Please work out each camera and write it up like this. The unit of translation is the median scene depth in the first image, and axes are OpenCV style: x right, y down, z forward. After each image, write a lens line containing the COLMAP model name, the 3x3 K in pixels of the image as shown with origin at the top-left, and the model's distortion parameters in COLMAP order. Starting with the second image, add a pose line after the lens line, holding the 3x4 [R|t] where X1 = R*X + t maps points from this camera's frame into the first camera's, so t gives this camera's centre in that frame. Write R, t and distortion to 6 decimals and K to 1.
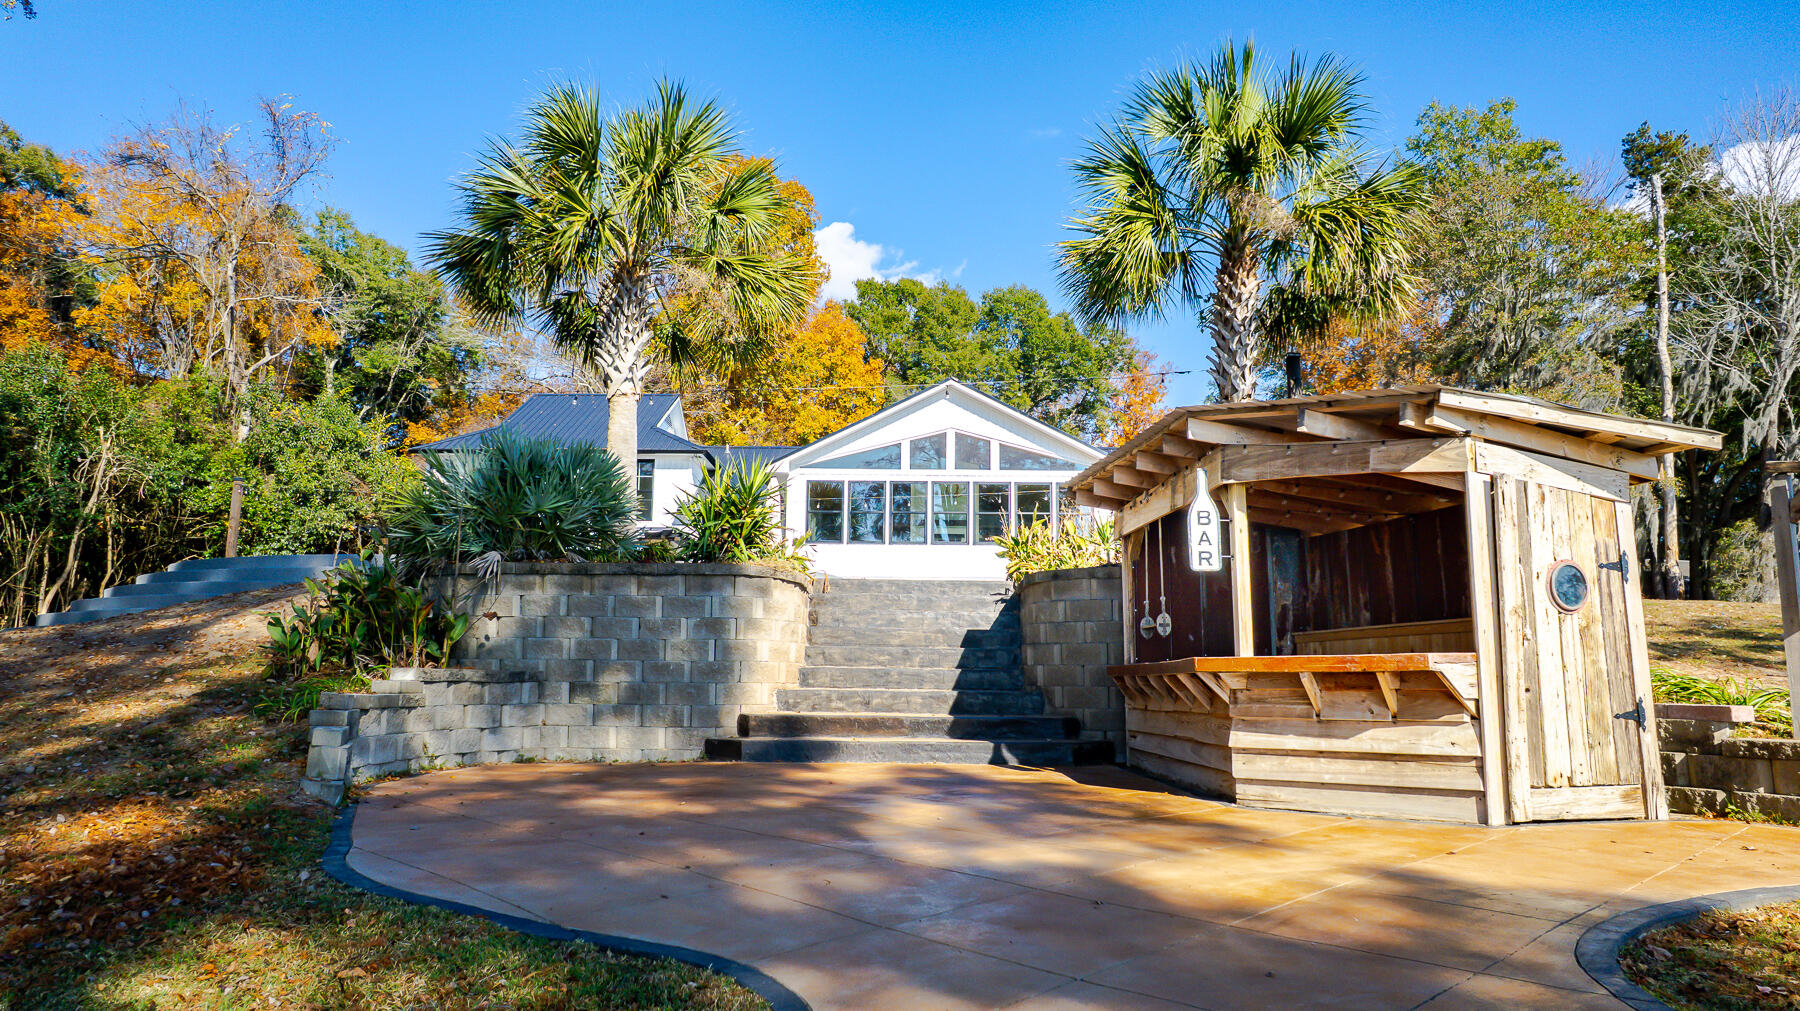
lens RADIAL K [[1155.9, 0, 905.1], [0, 1155.9, 505.8], [0, 0, 1]] dist [-0.068567, 0.070700]
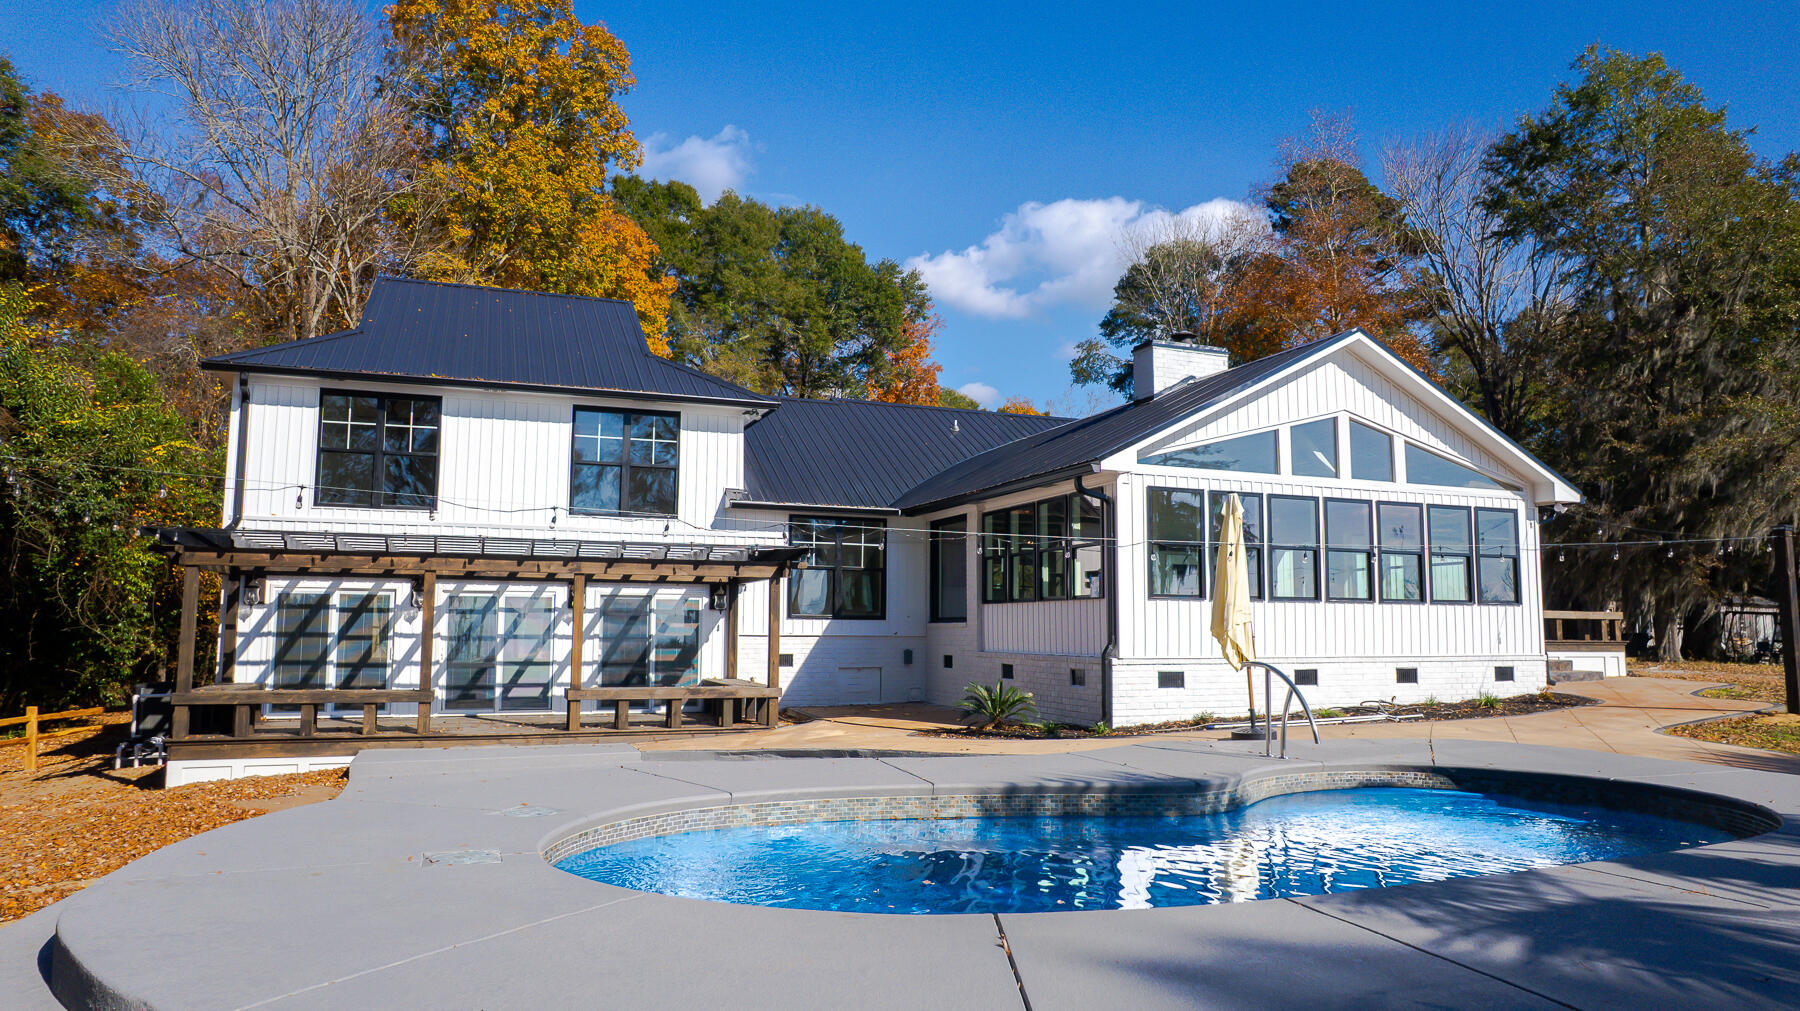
lens RADIAL K [[1155.9, 0, 905.1], [0, 1155.9, 505.8], [0, 0, 1]] dist [-0.068567, 0.070700]
pose [[0.926558, 0.034222, 0.374592, -0.404031], [-0.052627, 0.997852, 0.039014, -0.028006], [-0.372452, -0.055863, 0.926369, 0.521666]]
